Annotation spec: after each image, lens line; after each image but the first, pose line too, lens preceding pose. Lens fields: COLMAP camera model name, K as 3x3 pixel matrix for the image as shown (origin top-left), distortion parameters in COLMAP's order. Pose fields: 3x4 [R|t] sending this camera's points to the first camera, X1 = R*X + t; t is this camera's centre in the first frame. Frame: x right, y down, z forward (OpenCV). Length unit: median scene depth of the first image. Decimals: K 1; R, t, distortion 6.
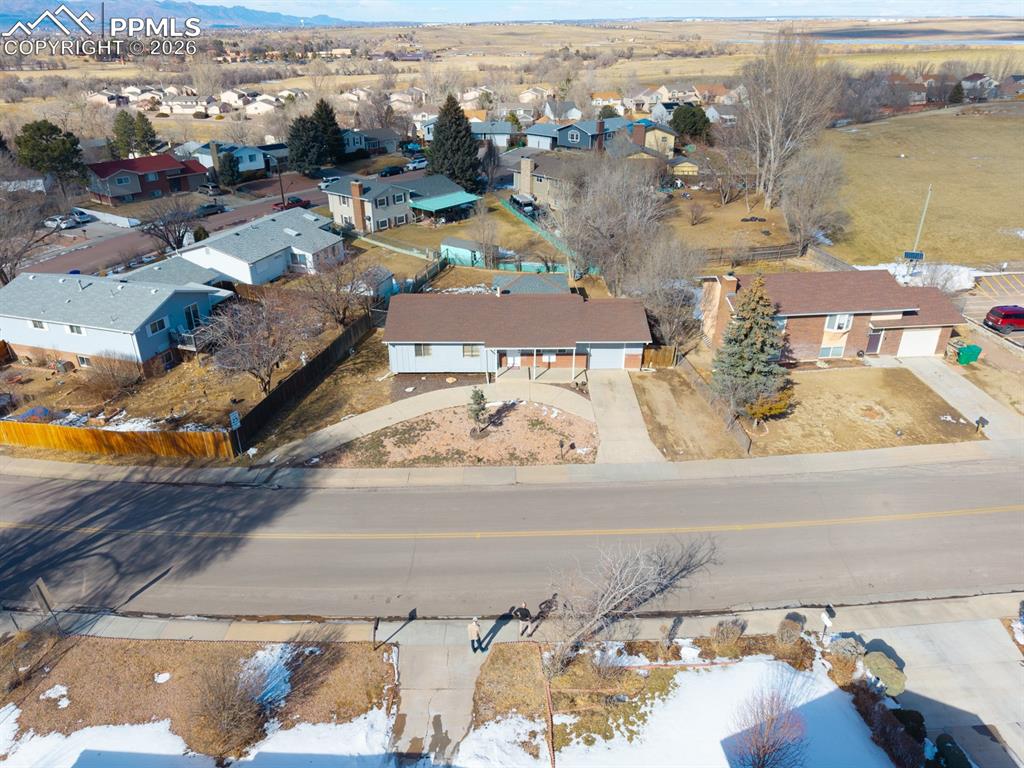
lens RADIAL K [[699.2, 0, 518.8], [0, 699.2, 397.3], [0, 0, 1]] dist [0.025052, -0.025834]
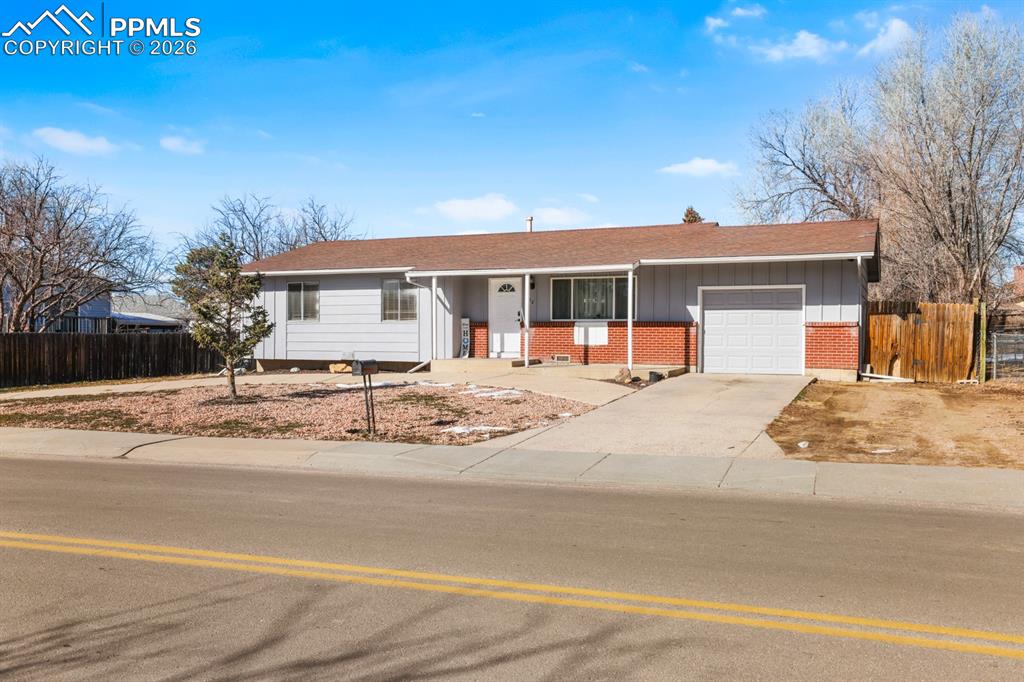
lens RADIAL K [[861.9, 0, 507.9], [0, 861.9, 332.9], [0, 0, 1]] dist [0.028410, 0.018624]
pose [[0.905812, -0.001930, -0.423676, 0.216733], [-0.195477, 0.885291, -0.421958, 0.158391], [0.375891, 0.465034, 0.801529, 0.667674]]
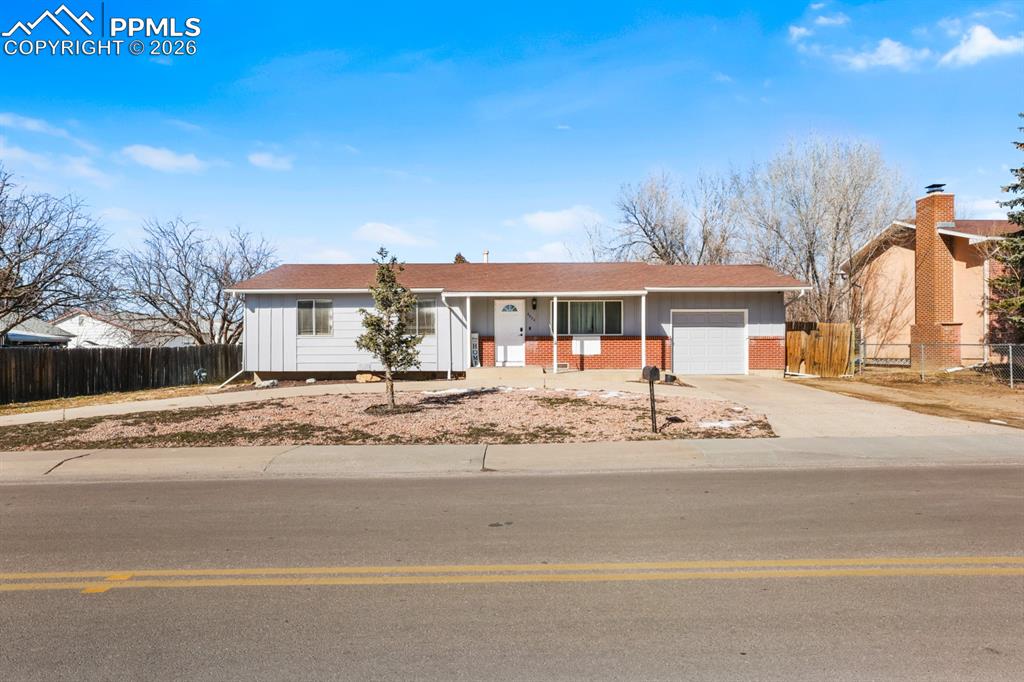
lens RADIAL K [[655.8, 0, 517.4], [0, 655.8, 338.0], [0, 0, 1]] dist [0.002121, -0.004259]
pose [[0.999209, -0.008233, -0.038893, 0.017213], [-0.011312, 0.878997, -0.476693, 0.161210], [0.038112, 0.476757, 0.878209, 0.663850]]
